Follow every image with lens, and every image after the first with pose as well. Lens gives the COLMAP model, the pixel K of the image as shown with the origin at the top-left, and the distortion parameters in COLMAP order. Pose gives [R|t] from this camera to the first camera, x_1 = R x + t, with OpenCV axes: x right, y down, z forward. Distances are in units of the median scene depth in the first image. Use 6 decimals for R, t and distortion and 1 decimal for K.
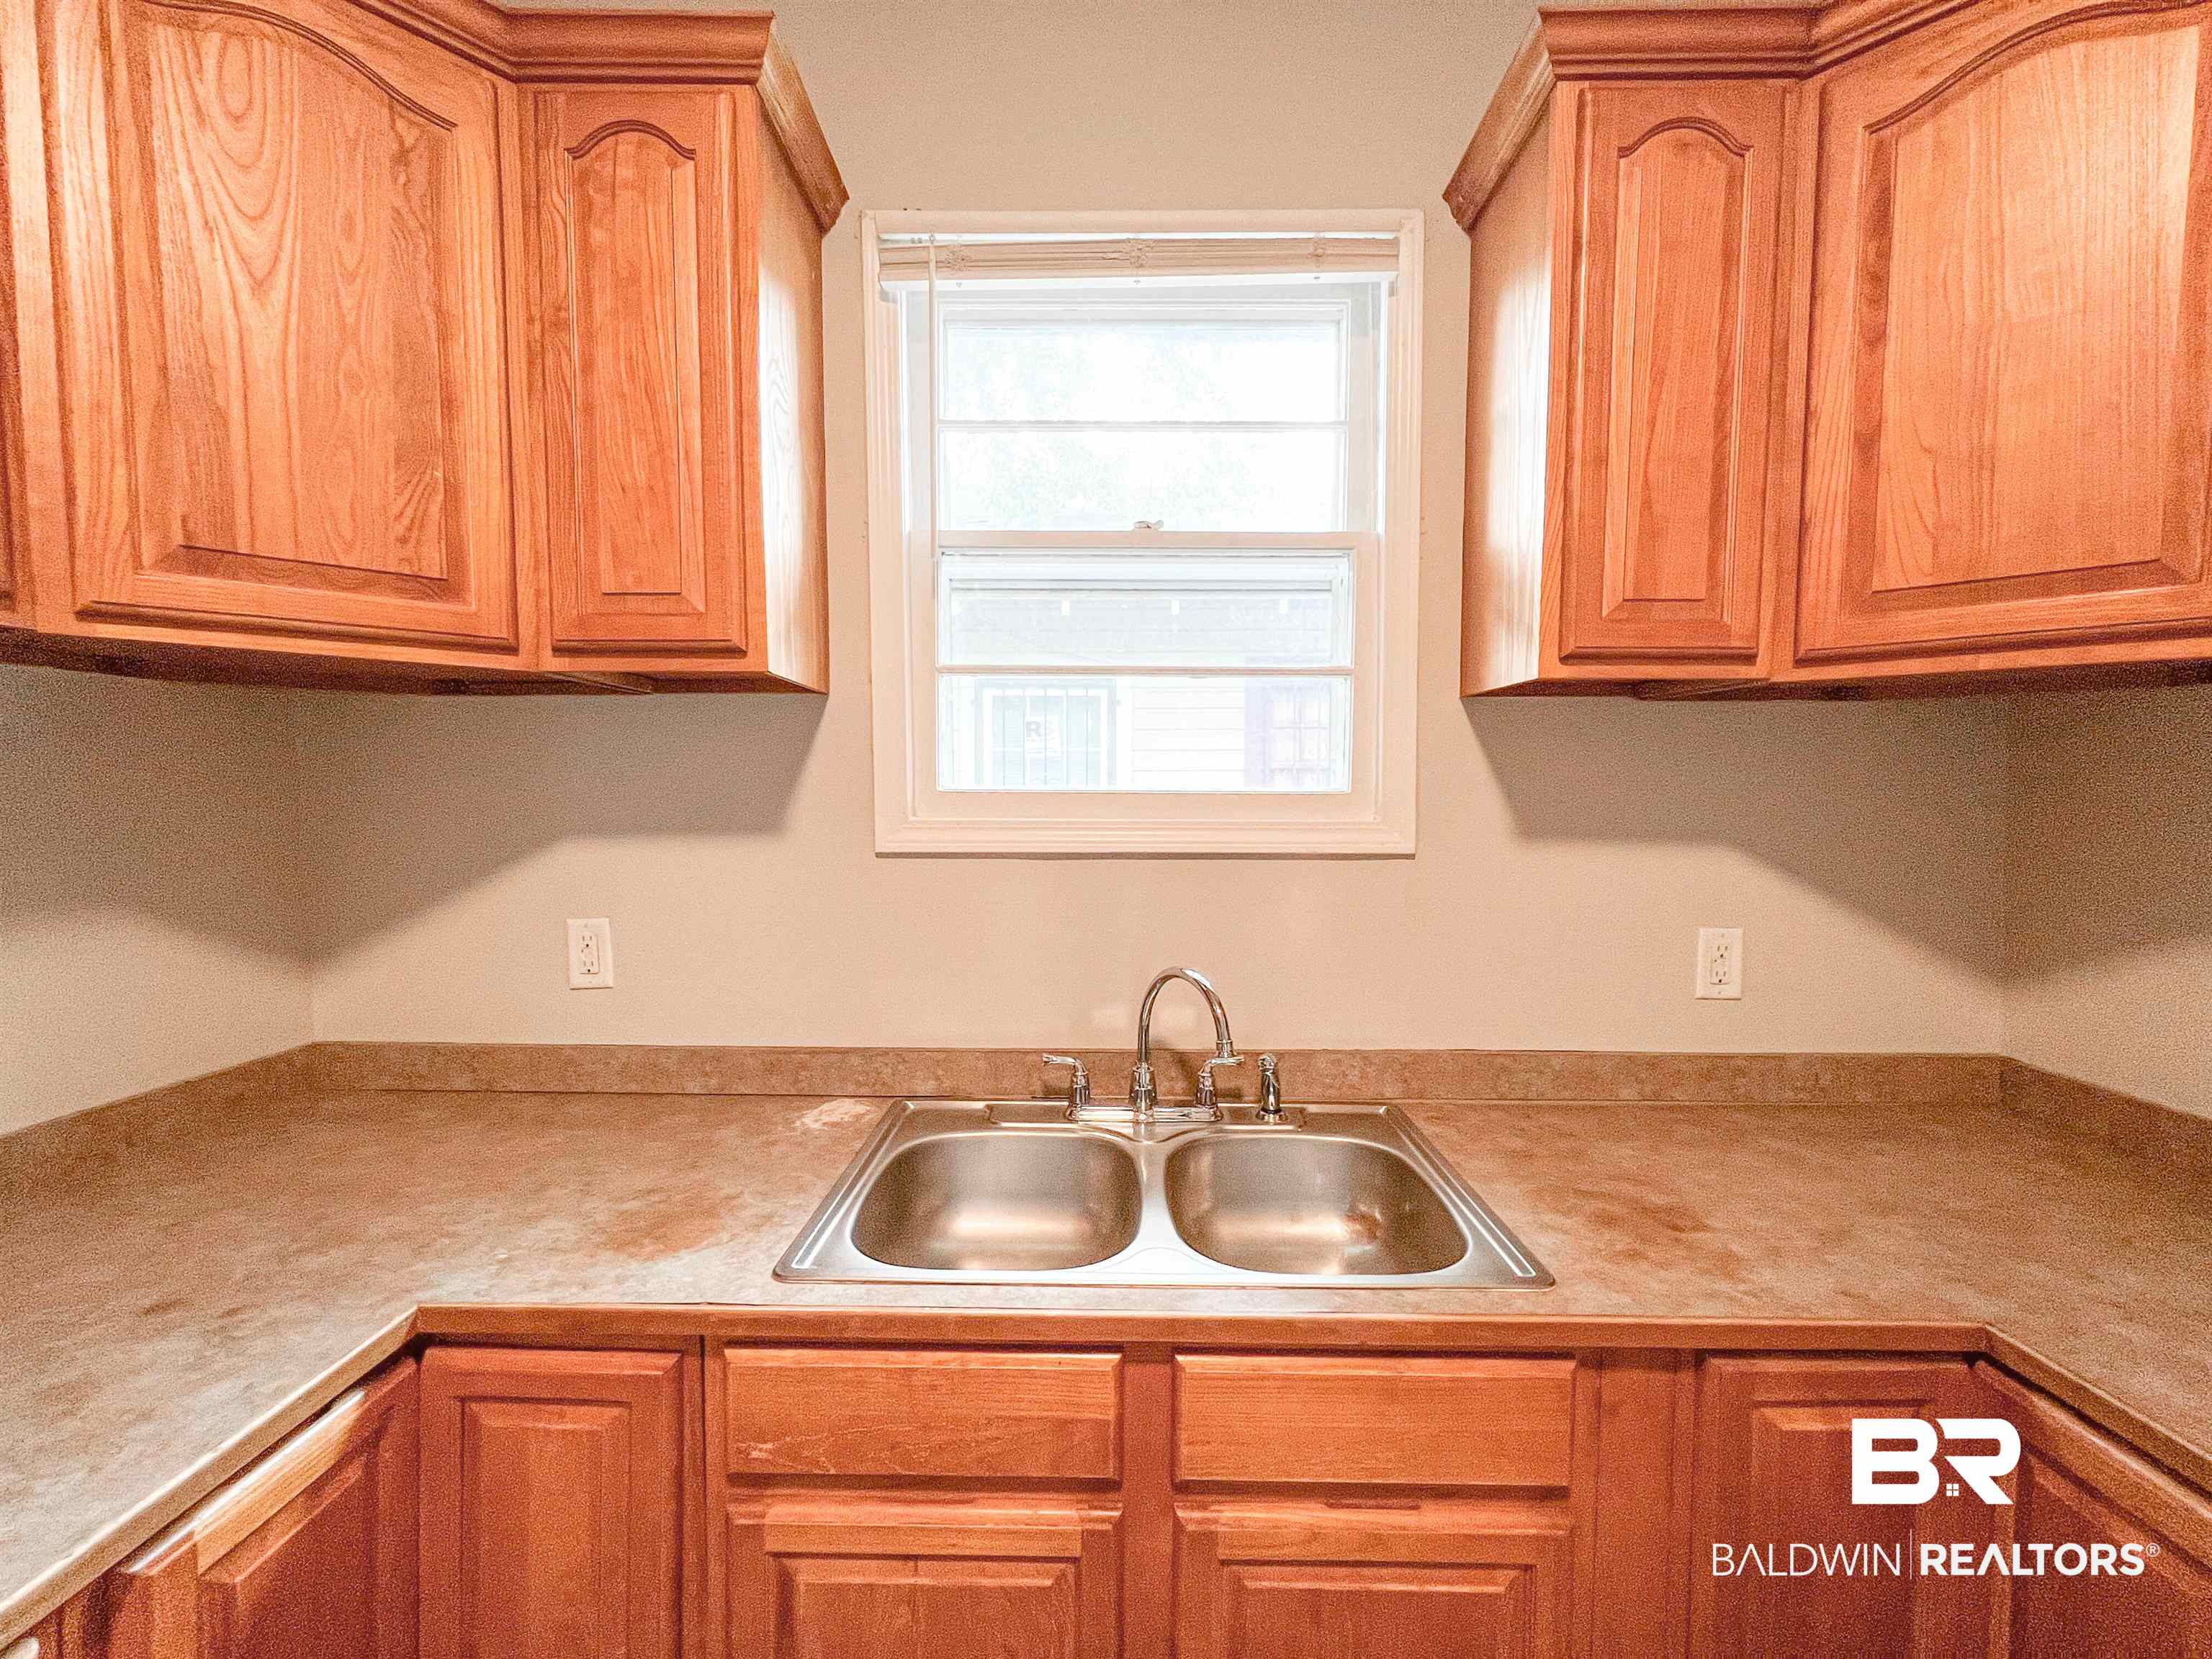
lens RADIAL K [[879.8, 0, 1110.8], [0, 879.8, 838.7], [0, 0, 1]] dist [-0.000273, 0.000012]
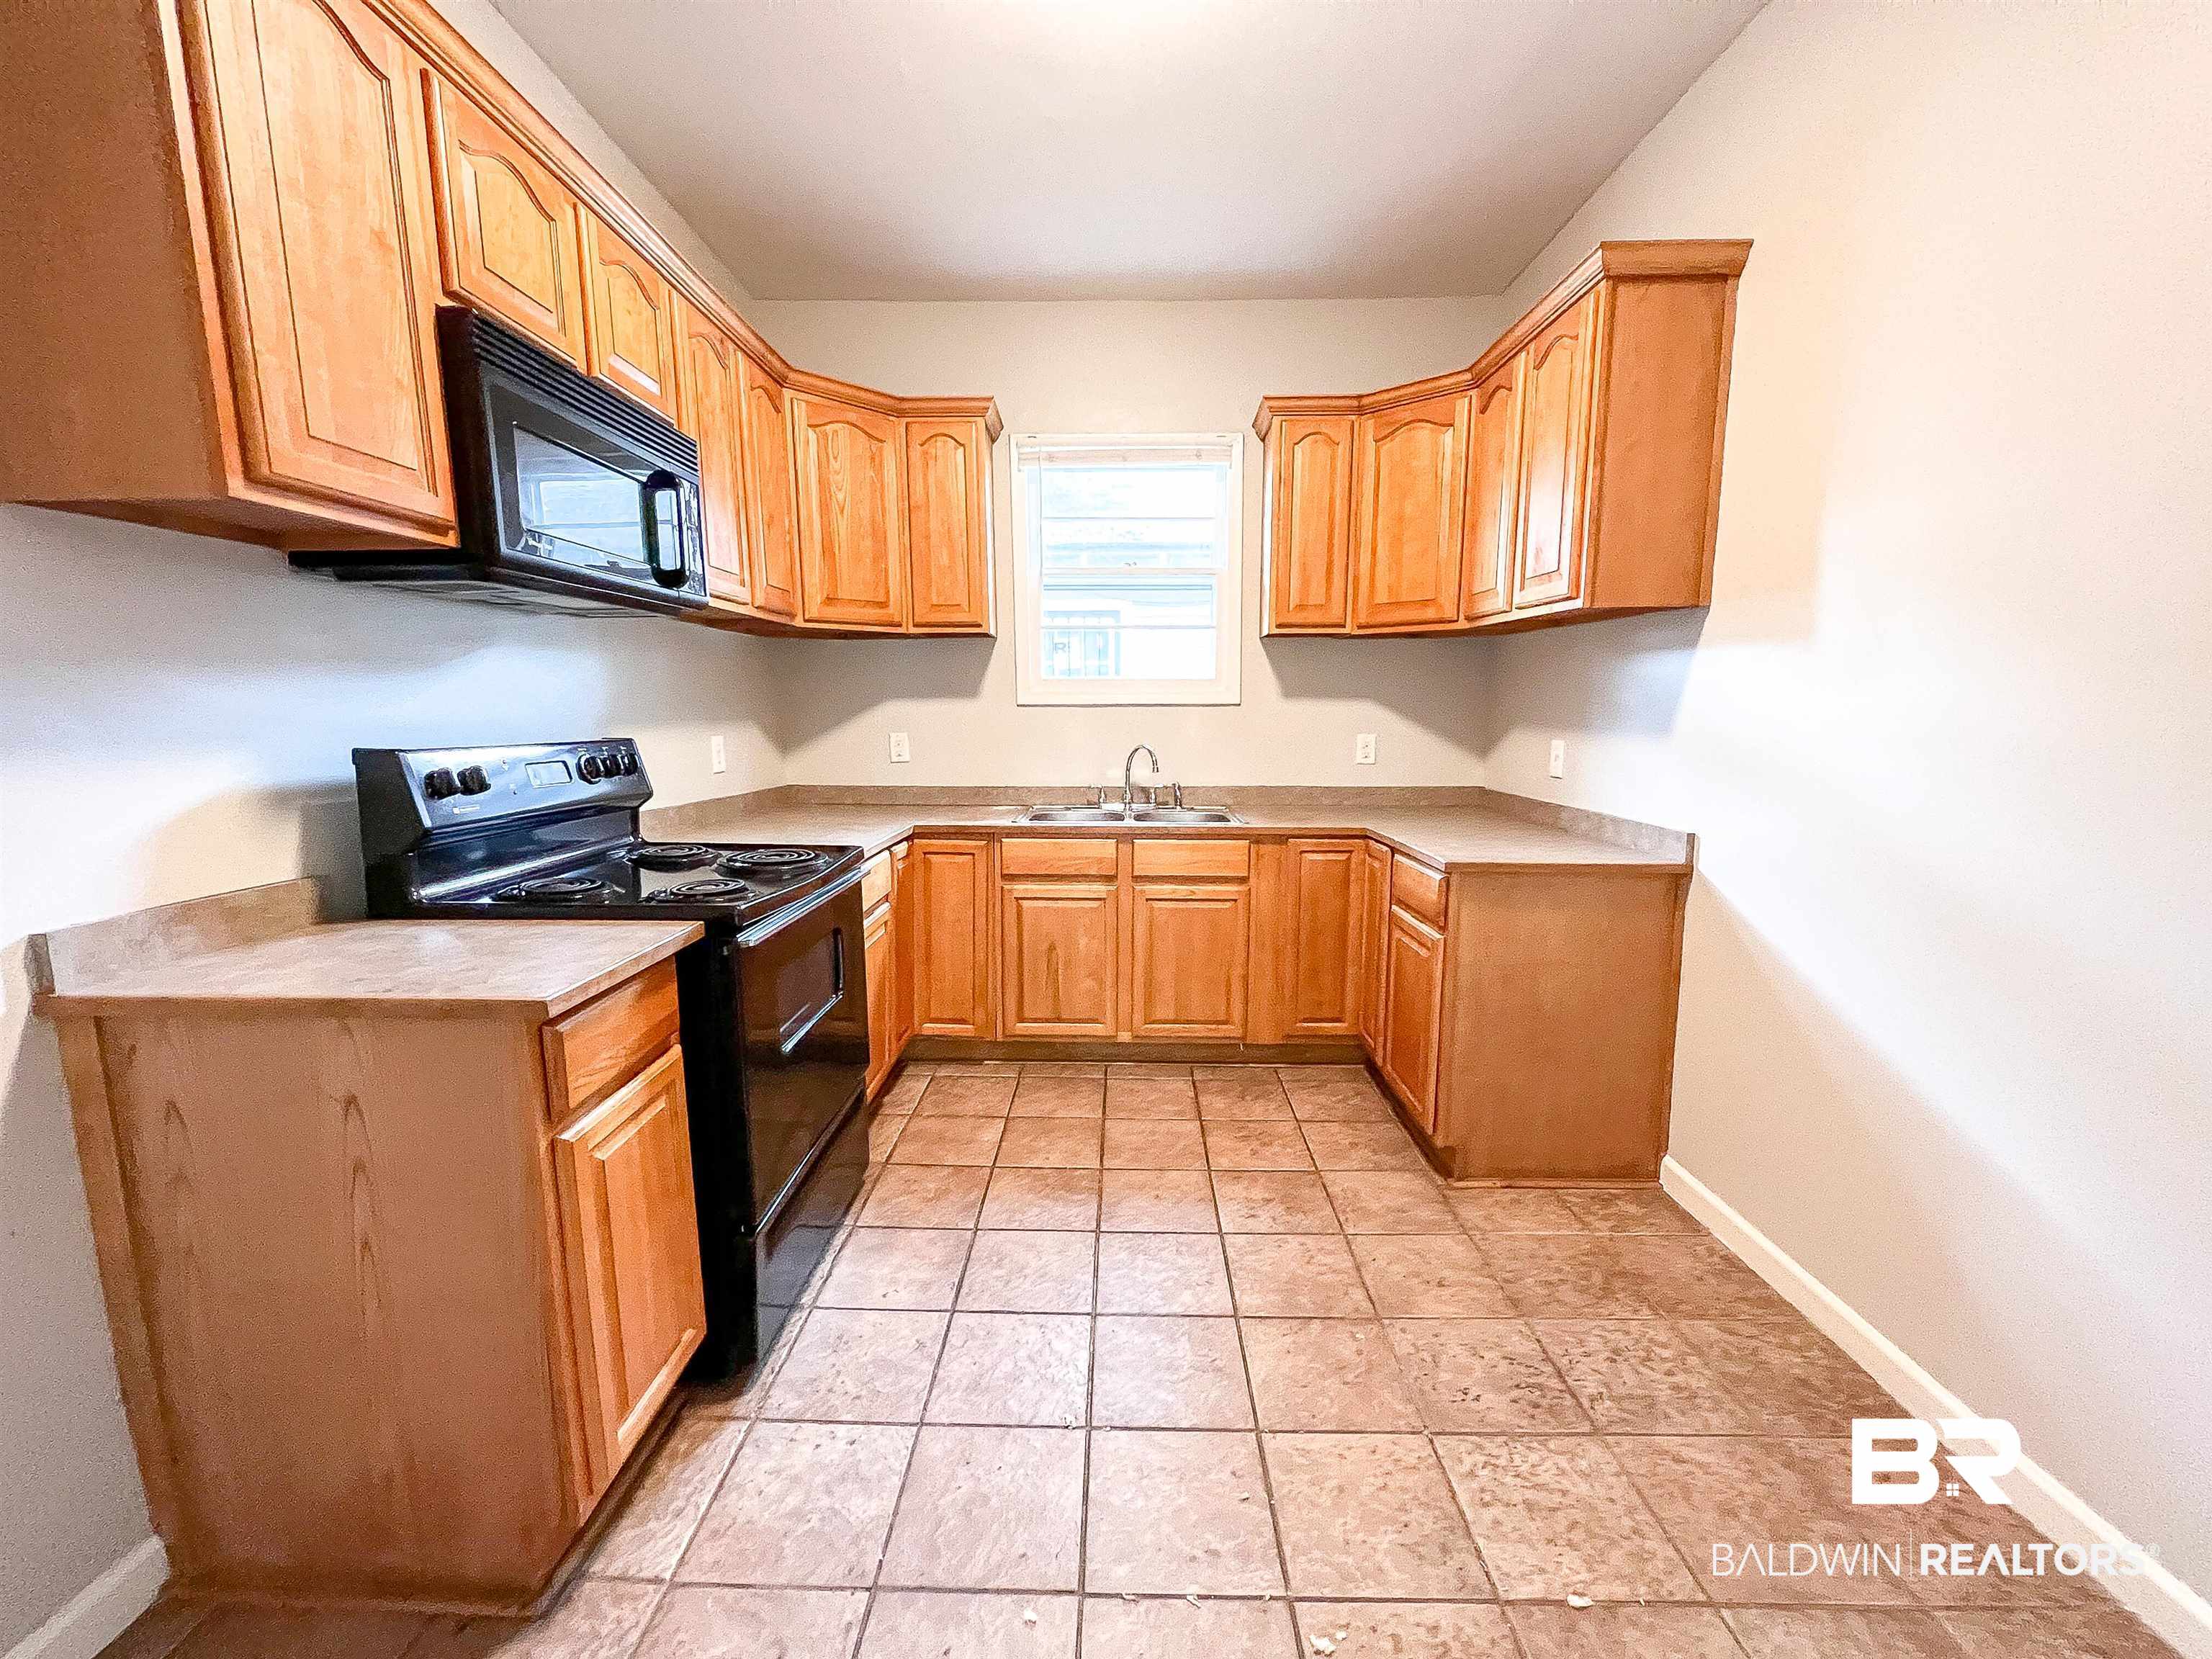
lens RADIAL K [[879.8, 0, 1105.4], [0, 879.8, 839.3], [0, 0, 1]] dist [-0.000273, 0.000012]
pose [[0.999939, -0.003167, -0.010592, 0.000742], [0.004191, 0.995161, 0.098166, 0.191323], [0.010230, -0.098205, 0.995114, -1.850712]]
